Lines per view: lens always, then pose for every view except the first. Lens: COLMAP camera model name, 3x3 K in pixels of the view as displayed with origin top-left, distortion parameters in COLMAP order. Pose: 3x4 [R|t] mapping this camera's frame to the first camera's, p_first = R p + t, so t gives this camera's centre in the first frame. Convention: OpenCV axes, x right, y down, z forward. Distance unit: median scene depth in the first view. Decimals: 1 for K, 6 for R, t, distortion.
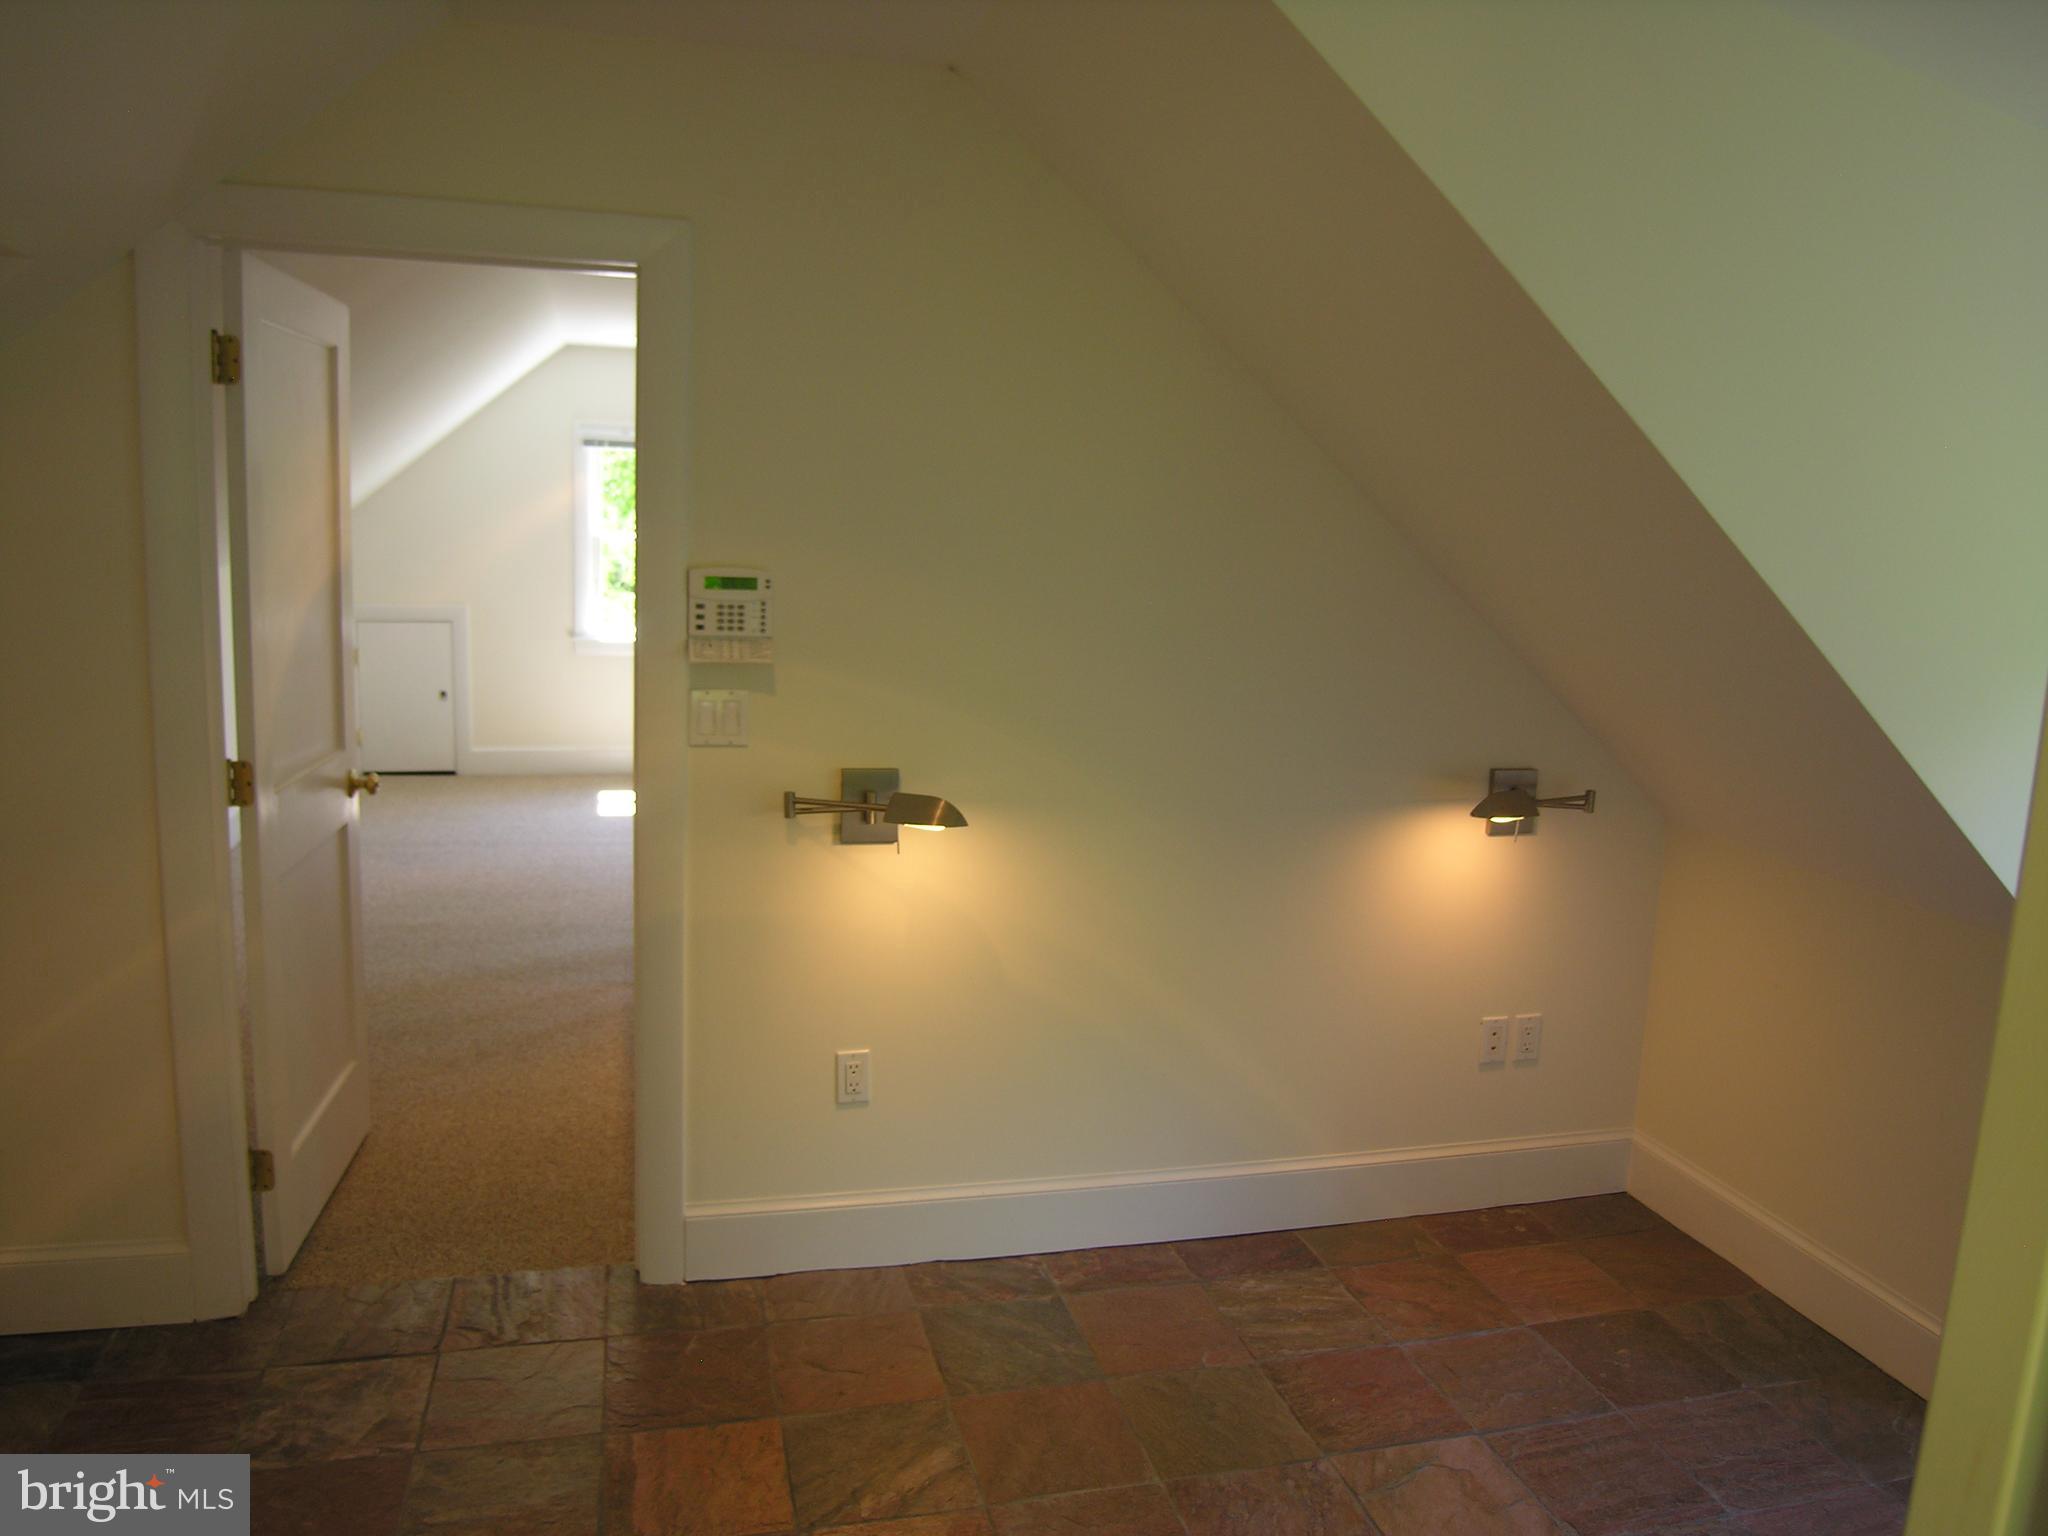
lens RADIAL K [[1462.1, 0, 1034.2], [0, 1462.1, 750.2], [0, 0, 1]] dist [-0.061812, 0.008239]
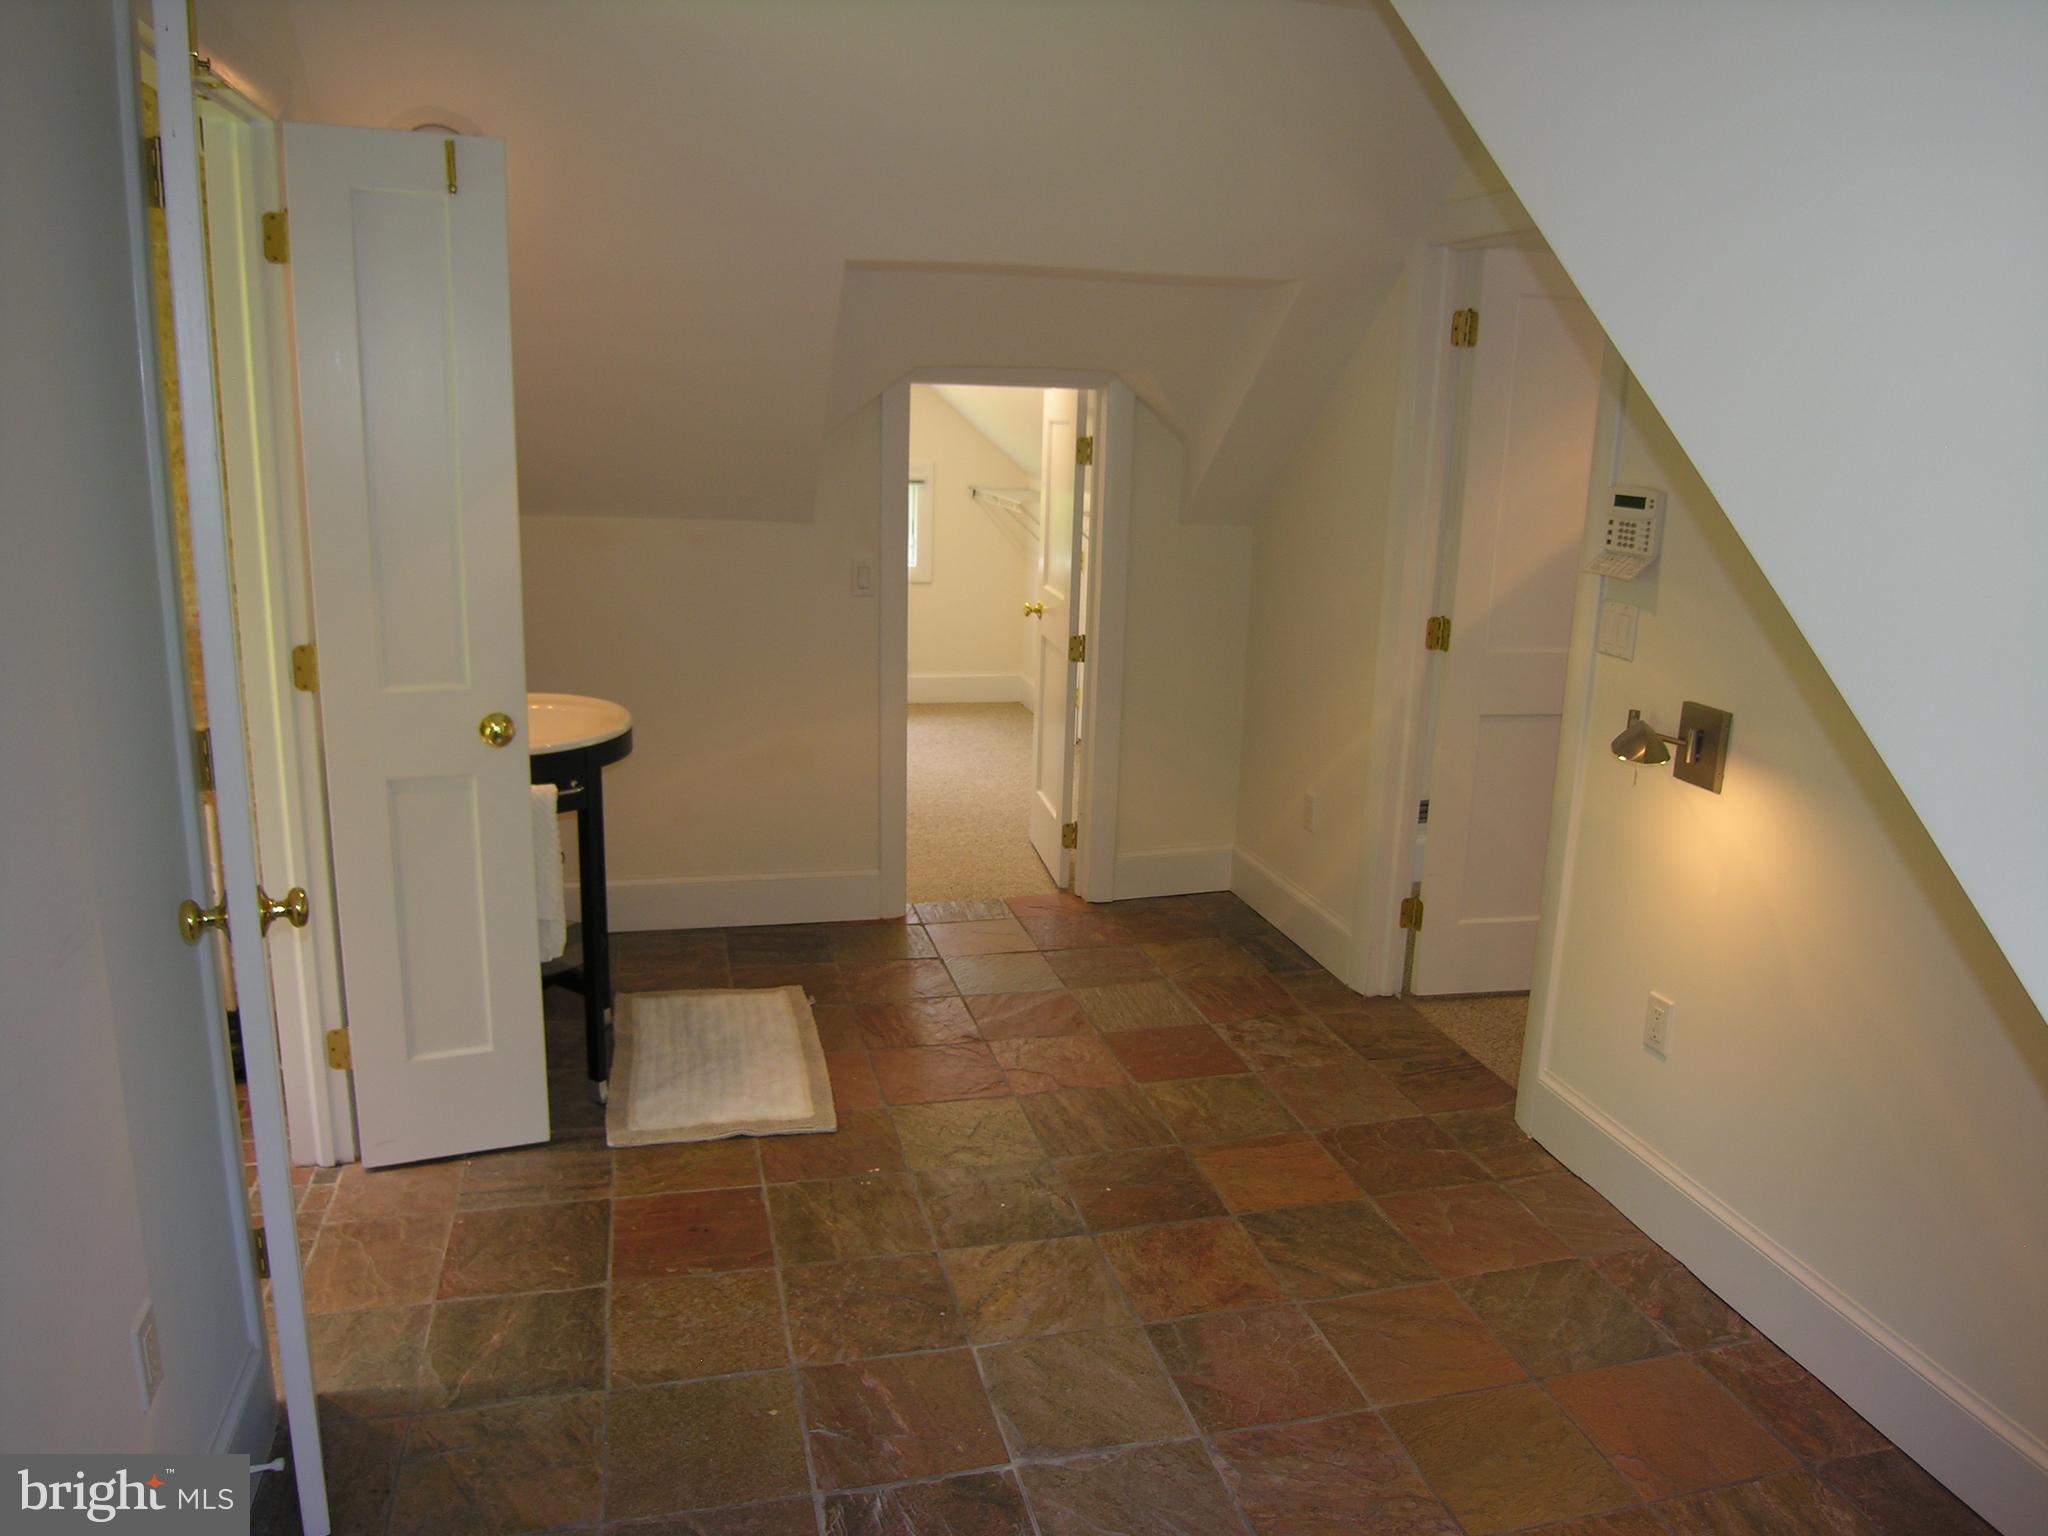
lens RADIAL K [[1462.1, 0, 1034.2], [0, 1462.1, 750.2], [0, 0, 1]] dist [-0.061812, 0.008239]
pose [[-0.005252, 0.186821, -0.982380, 0.842890], [-0.181634, 0.965874, 0.184653, -0.055662], [0.983352, 0.179403, 0.028860, 0.576792]]
